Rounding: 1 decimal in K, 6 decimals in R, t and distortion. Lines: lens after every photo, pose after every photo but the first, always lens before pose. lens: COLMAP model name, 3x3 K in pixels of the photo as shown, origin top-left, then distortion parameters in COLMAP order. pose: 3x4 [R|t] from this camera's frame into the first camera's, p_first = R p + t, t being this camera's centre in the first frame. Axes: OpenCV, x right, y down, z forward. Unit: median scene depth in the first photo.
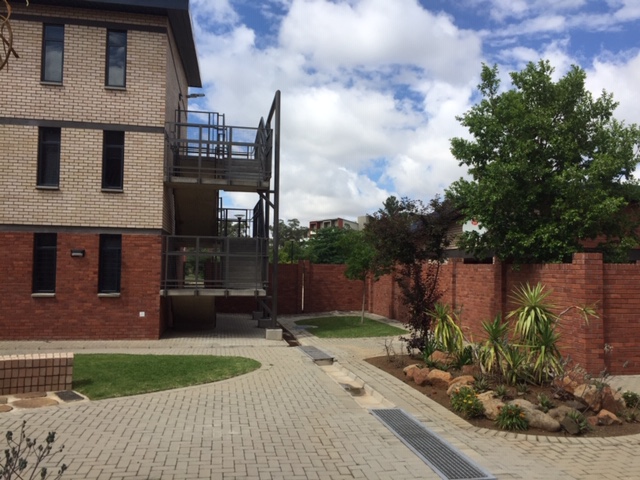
lens RADIAL K [[548.4, 0, 322.5], [0, 548.4, 243.0], [0, 0, 1]] dist [0.093214, -0.119681]
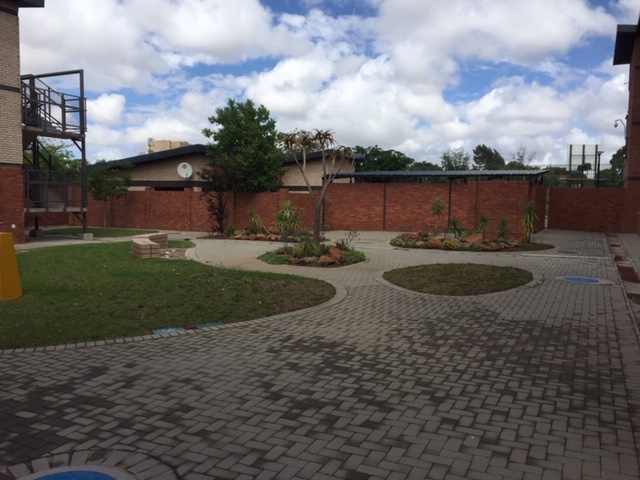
lens RADIAL K [[548.4, 0, 322.5], [0, 548.4, 243.0], [0, 0, 1]] dist [0.093214, -0.119681]
pose [[0.601810, -0.066559, 0.795861, -0.971980], [-0.041173, 0.992610, 0.114148, -0.020222], [-0.797577, -0.101463, 0.594623, -0.449396]]
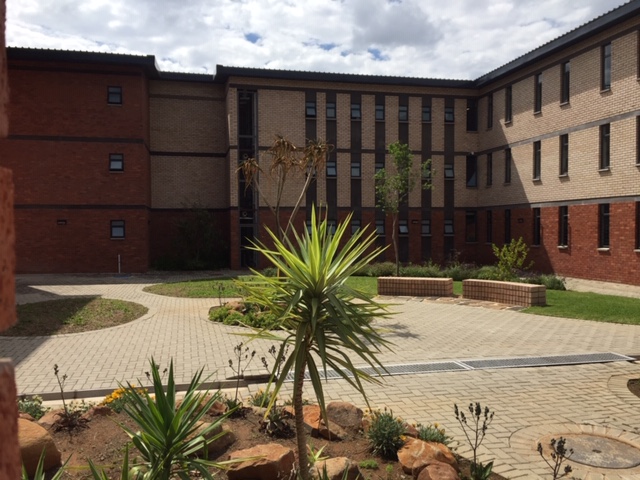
lens RADIAL K [[547.2, 0, 318.8], [0, 547.2, 243.3], [0, 0, 1]] dist [0.085306, -0.099360]
pose [[0.050758, 0.018092, -0.998547, 0.420794], [0.051774, 0.998444, 0.020722, 0.007023], [0.997368, -0.052750, 0.049742, 0.121622]]
